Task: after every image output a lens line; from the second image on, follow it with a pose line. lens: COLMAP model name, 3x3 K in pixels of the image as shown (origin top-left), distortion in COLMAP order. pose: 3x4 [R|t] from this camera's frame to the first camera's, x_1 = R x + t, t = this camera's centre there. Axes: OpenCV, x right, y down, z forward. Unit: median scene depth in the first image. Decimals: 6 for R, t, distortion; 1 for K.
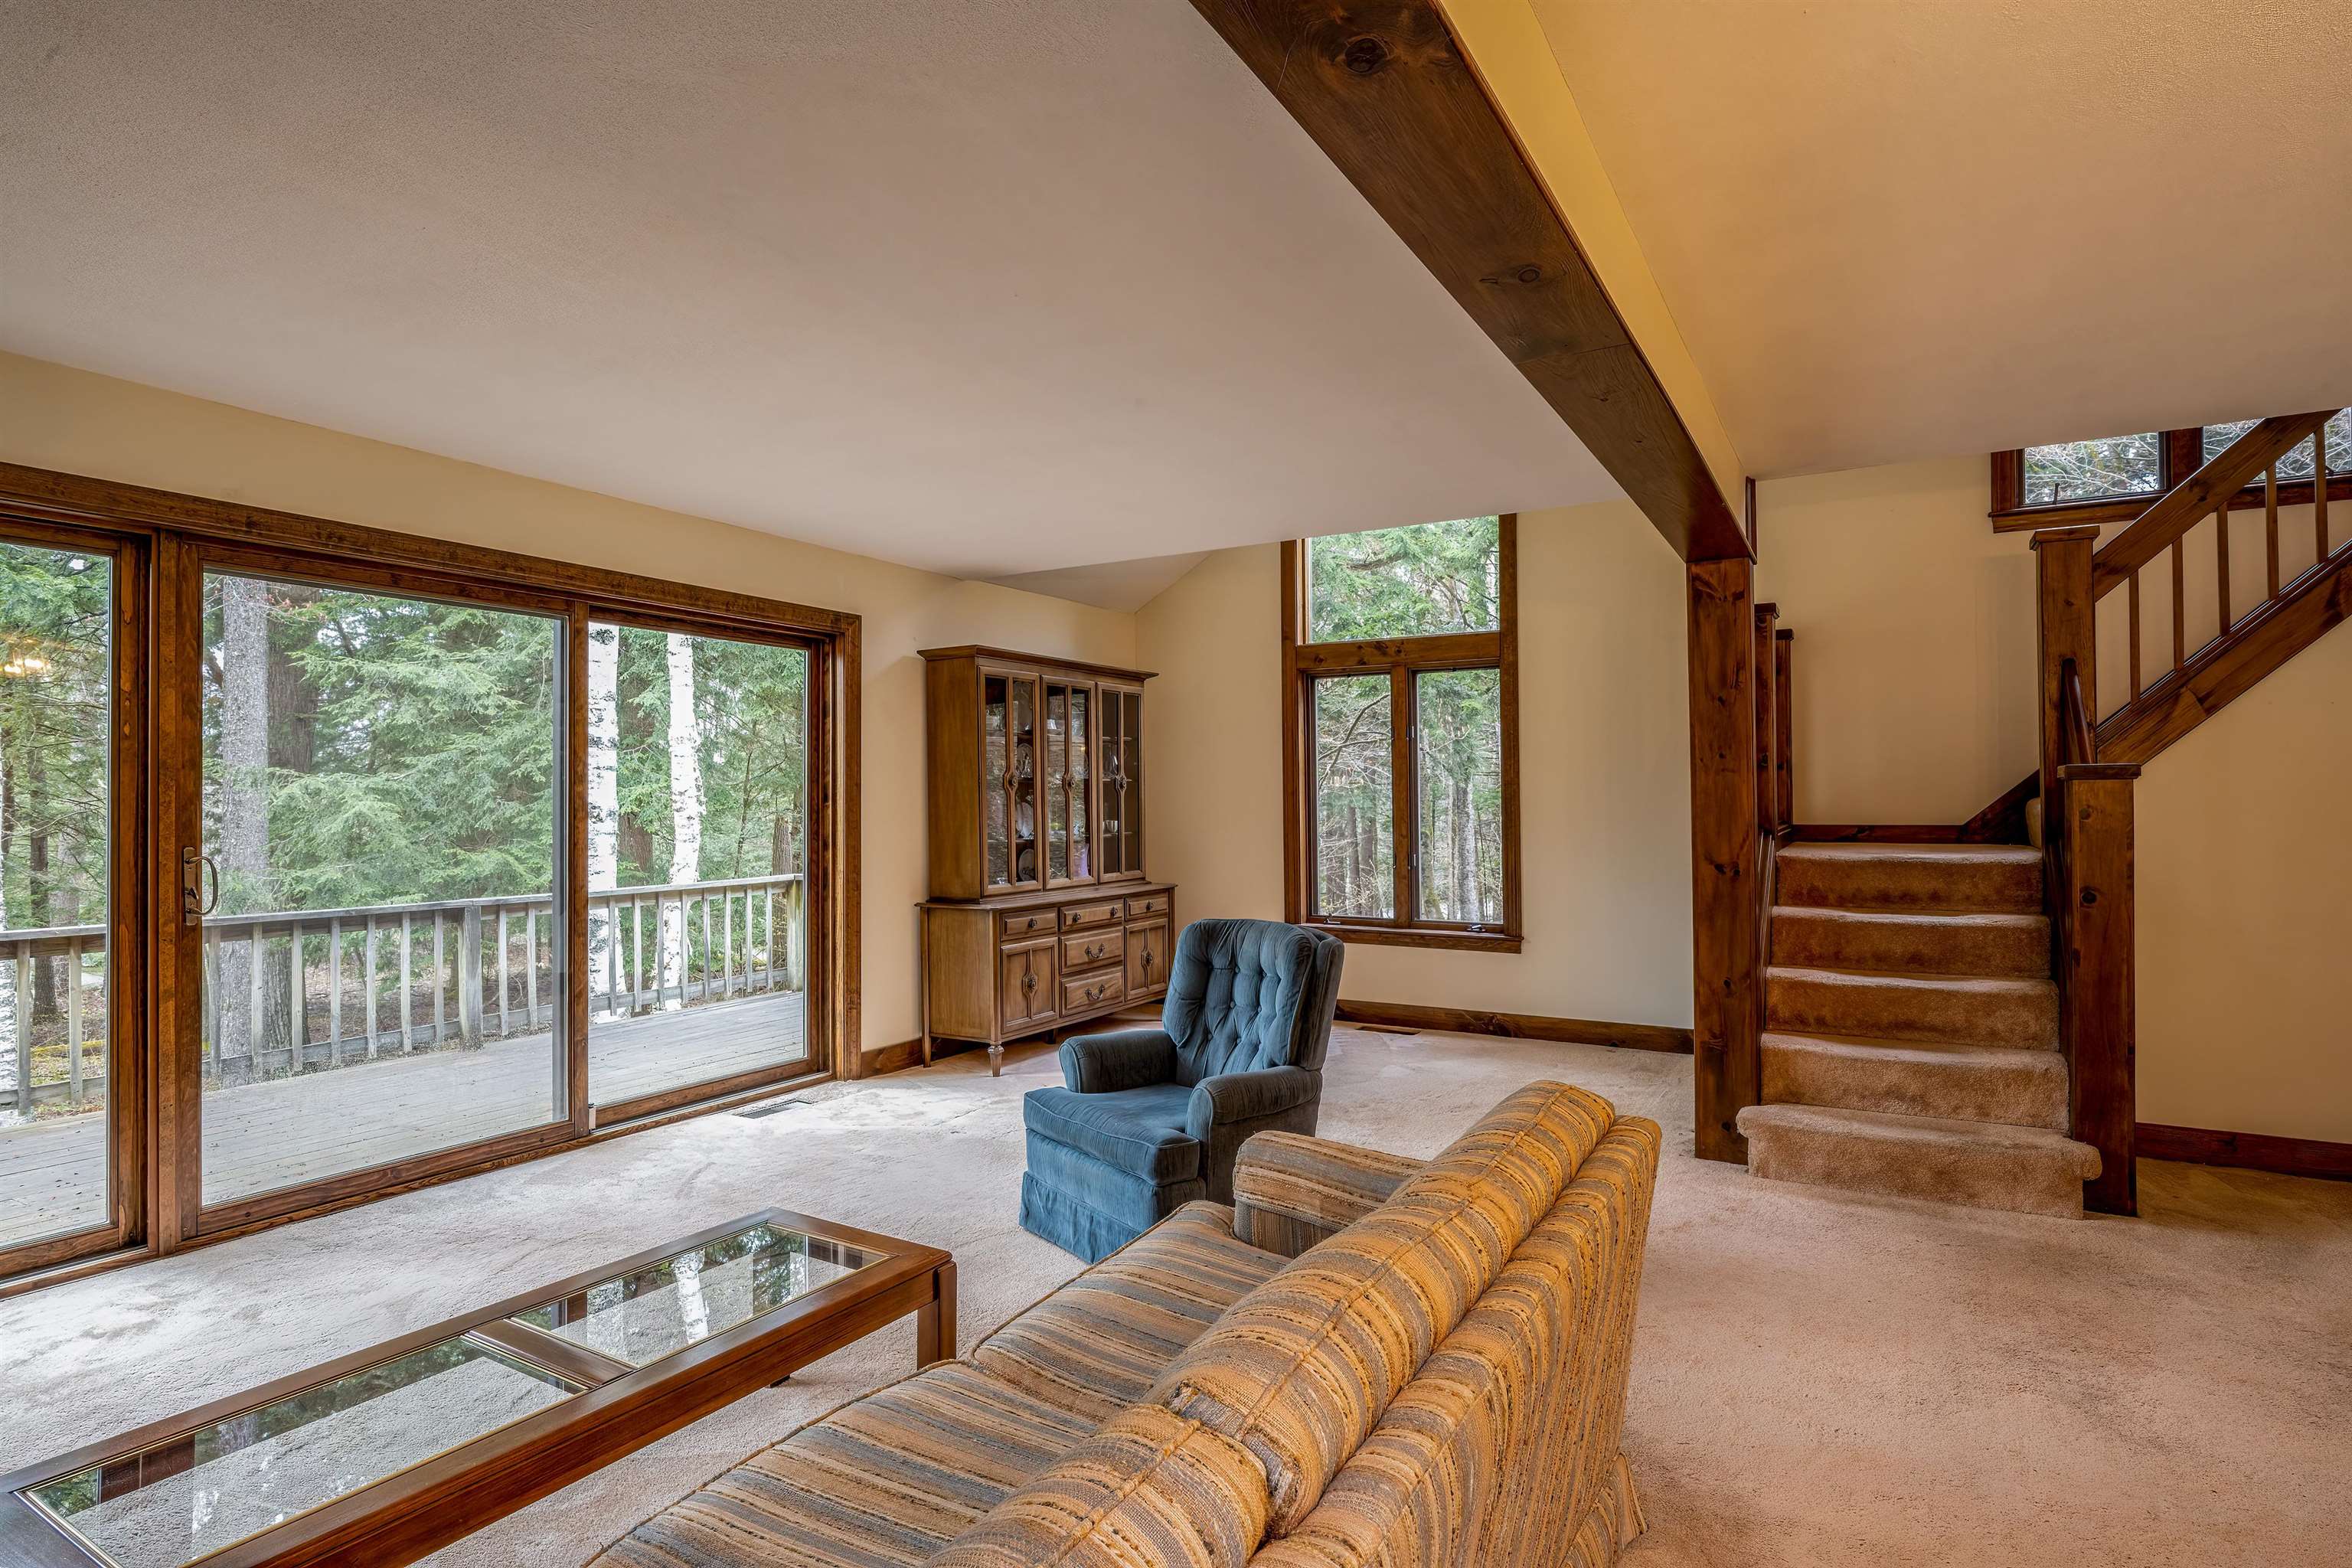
lens RADIAL K [[1237.2, 0, 1197.4], [0, 1237.2, 793.8], [0, 0, 1]] dist [-0.004867, 0.003418]
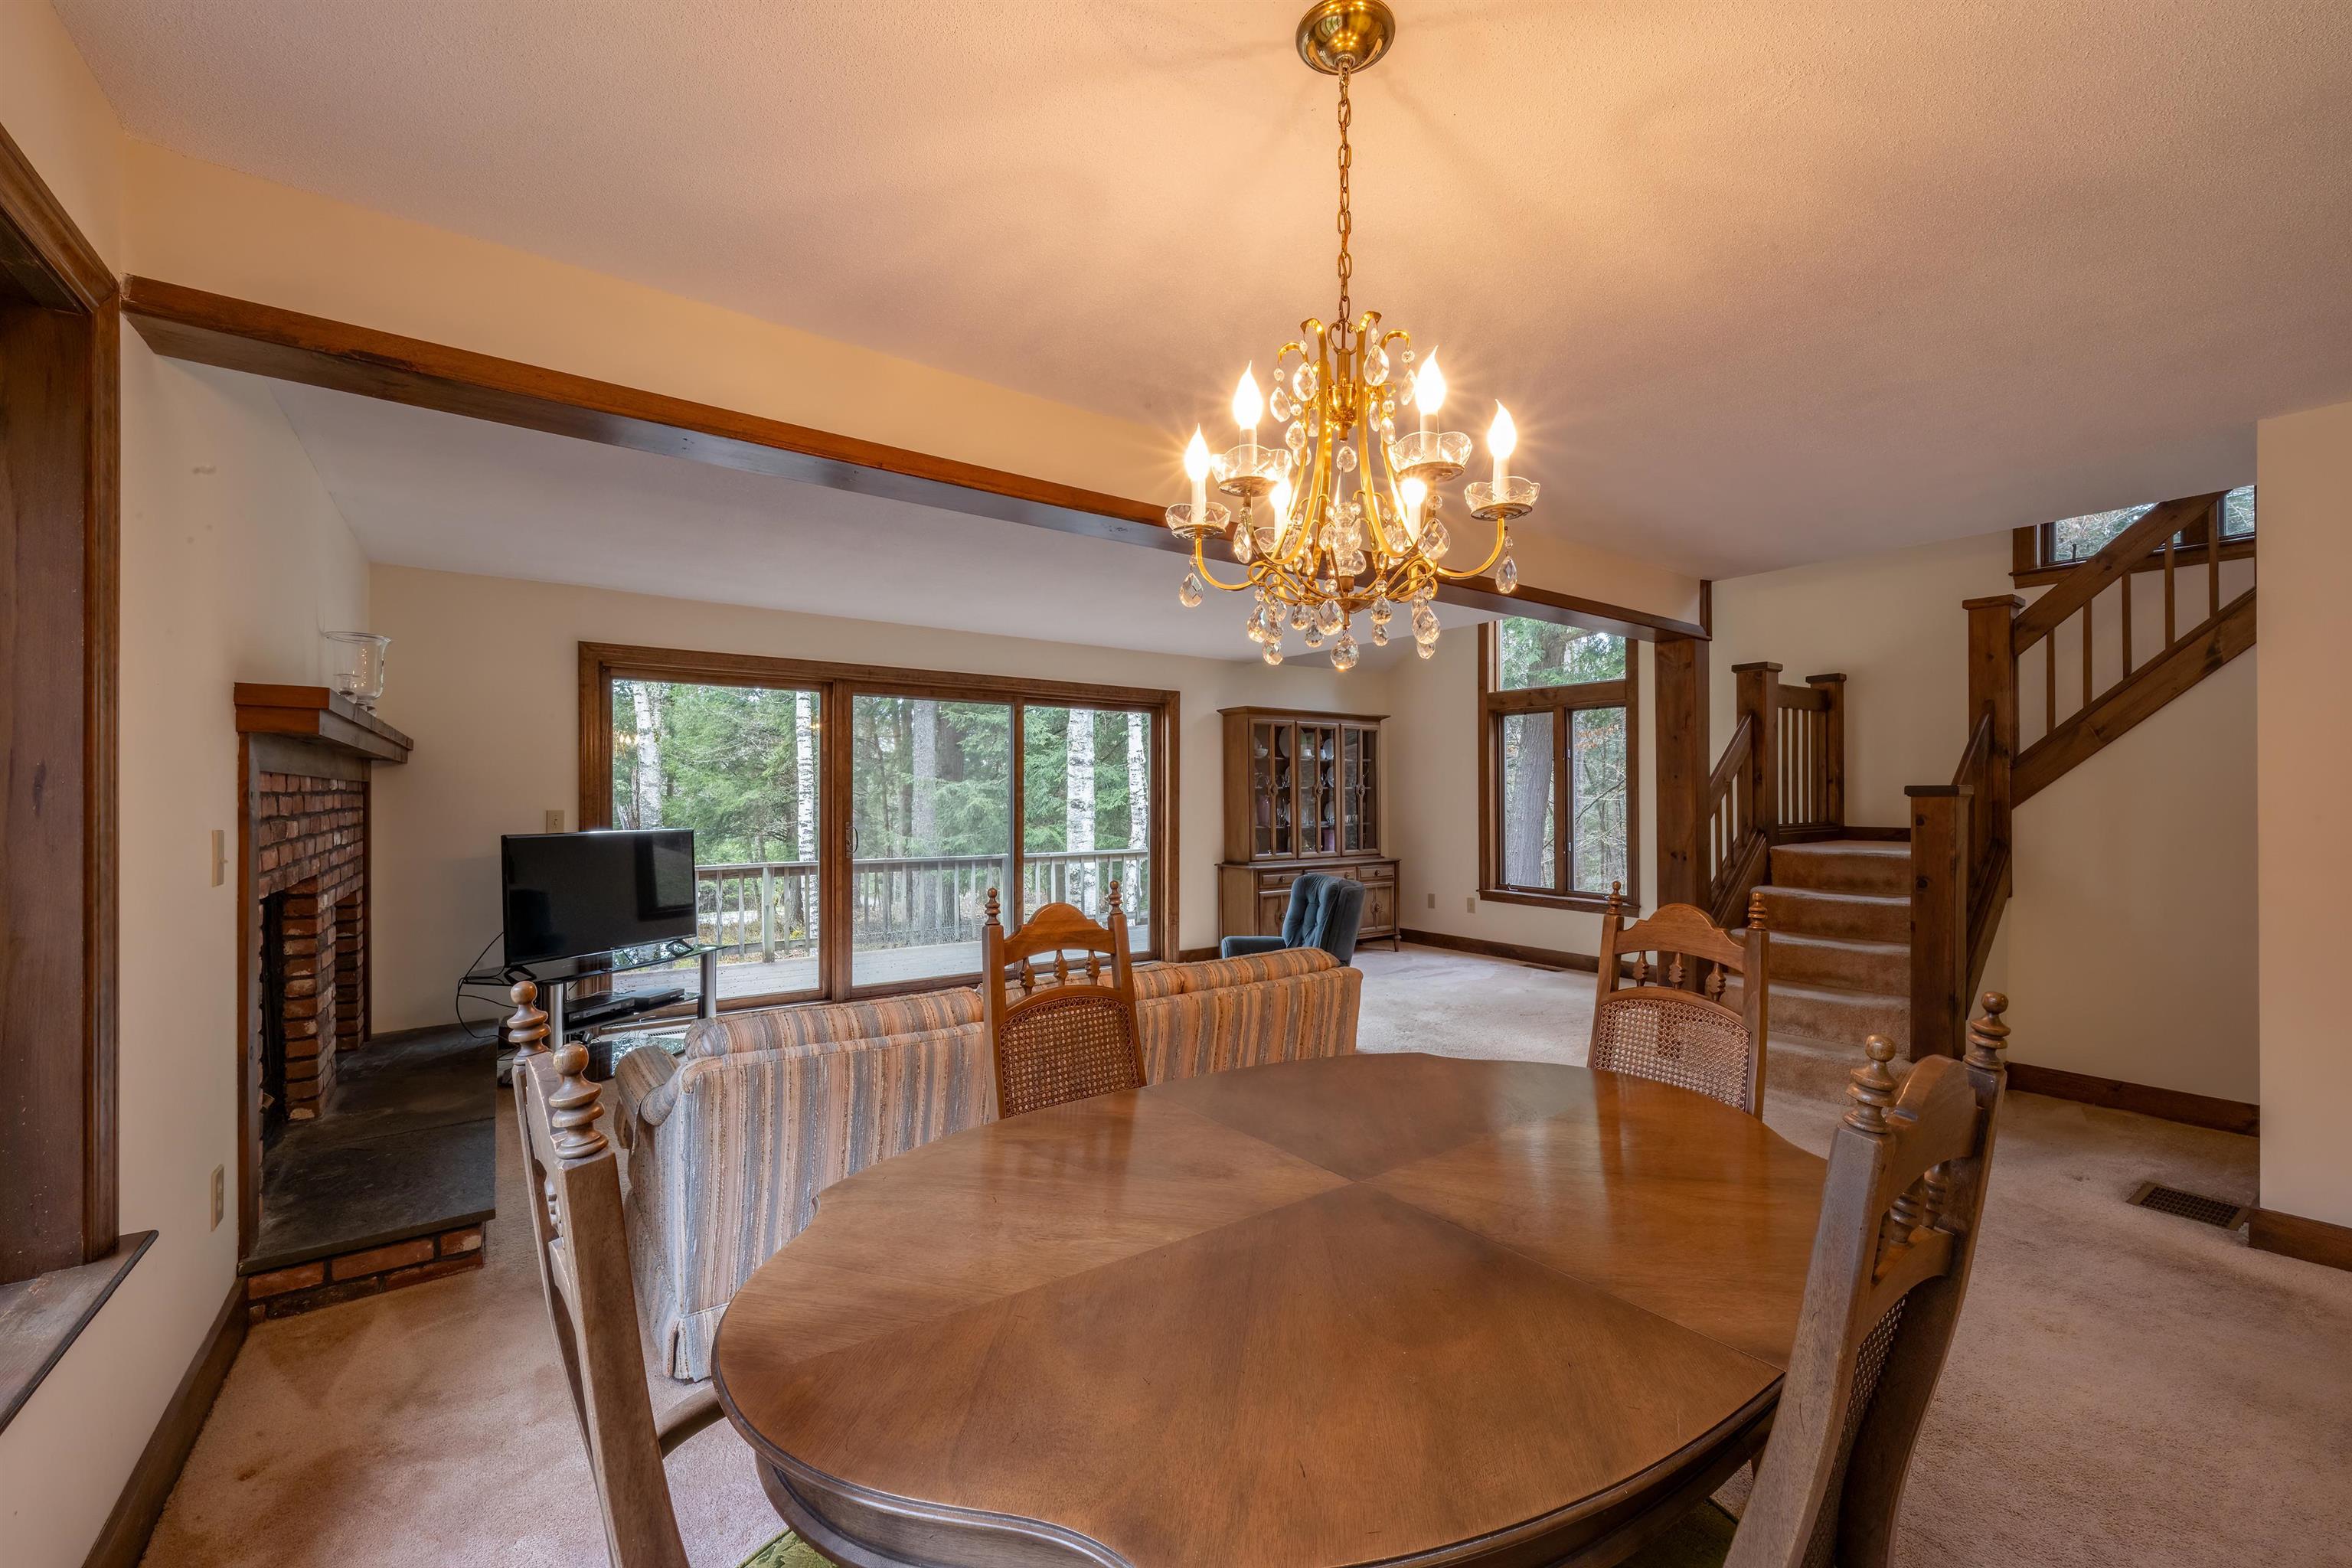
lens RADIAL K [[964.5, 0, 1176.1], [0, 964.5, 797.6], [0, 0, 1]] dist [0.001106, -0.000313]
pose [[0.907732, 0.006952, -0.419494, 0.333781], [-0.003396, 0.999952, 0.009223, -0.014260], [0.419538, -0.006947, 0.907711, -0.239988]]
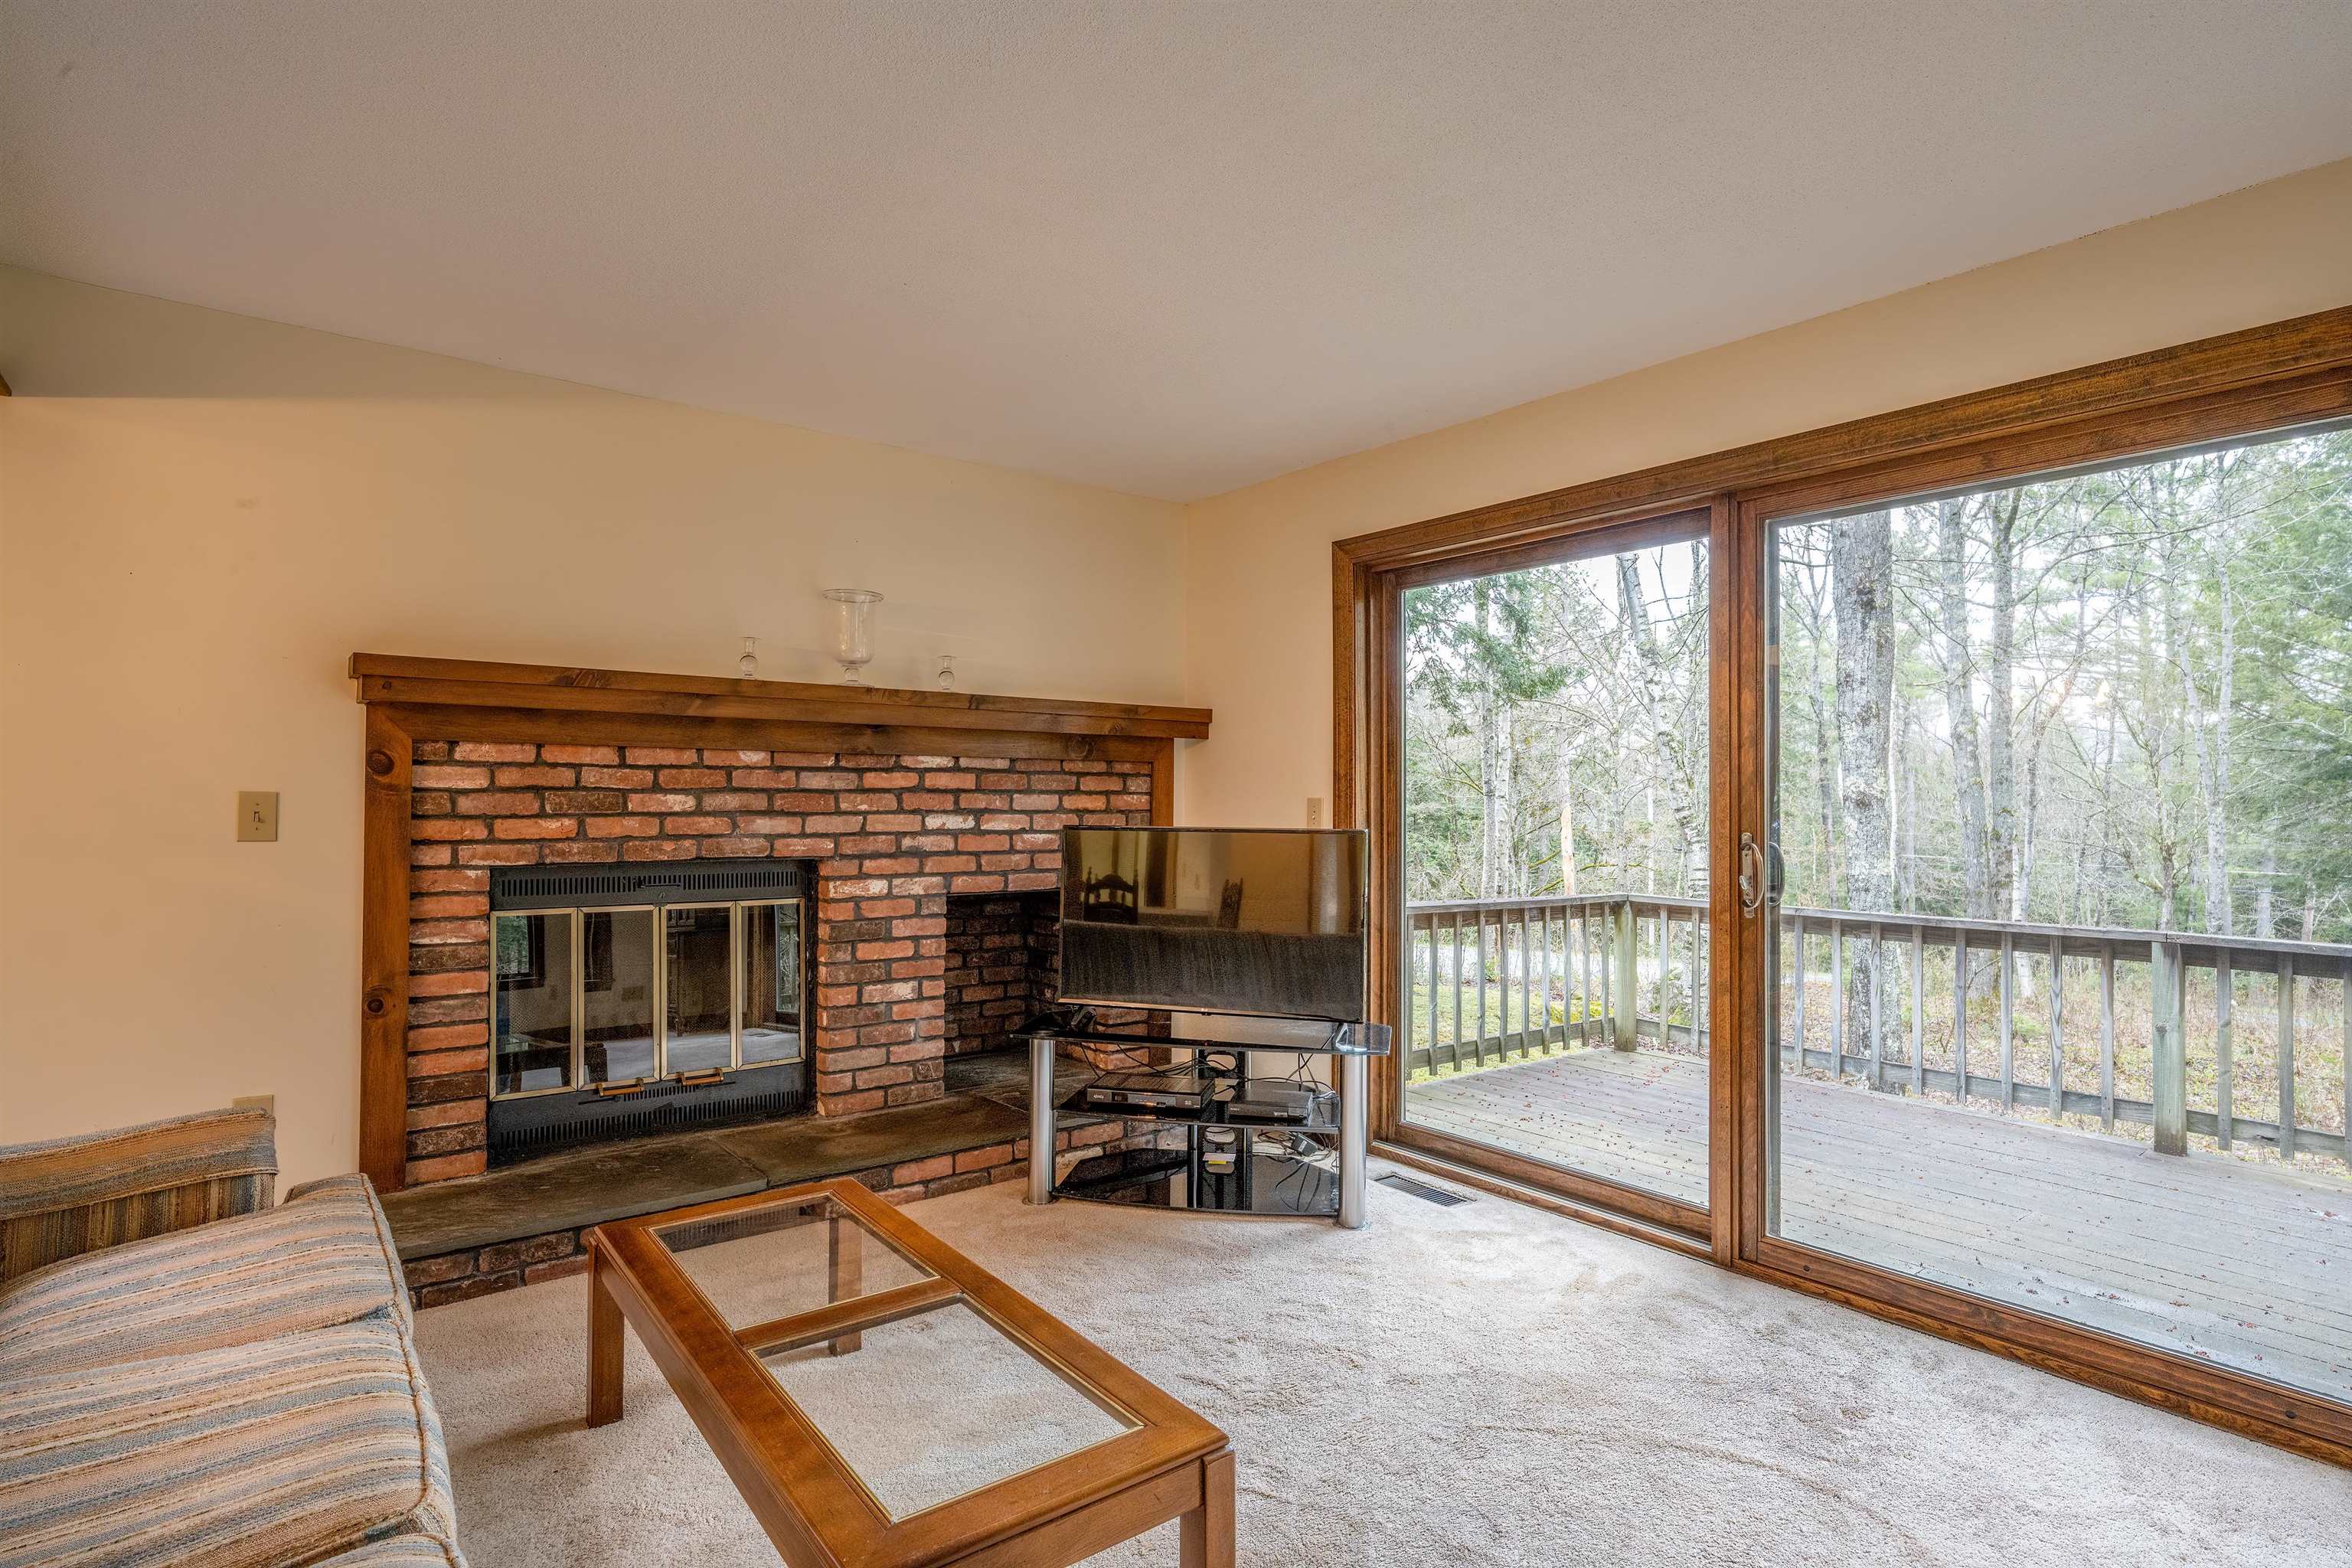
lens RADIAL K [[1237.2, 0, 1212.5], [0, 1237.2, 784.2], [0, 0, 1]] dist [-0.004867, 0.003418]
pose [[-0.391462, -0.008544, -0.920155, 0.135295], [0.003565, 0.999935, -0.010801, 0.011938], [0.920188, -0.007508, -0.391406, 0.742747]]
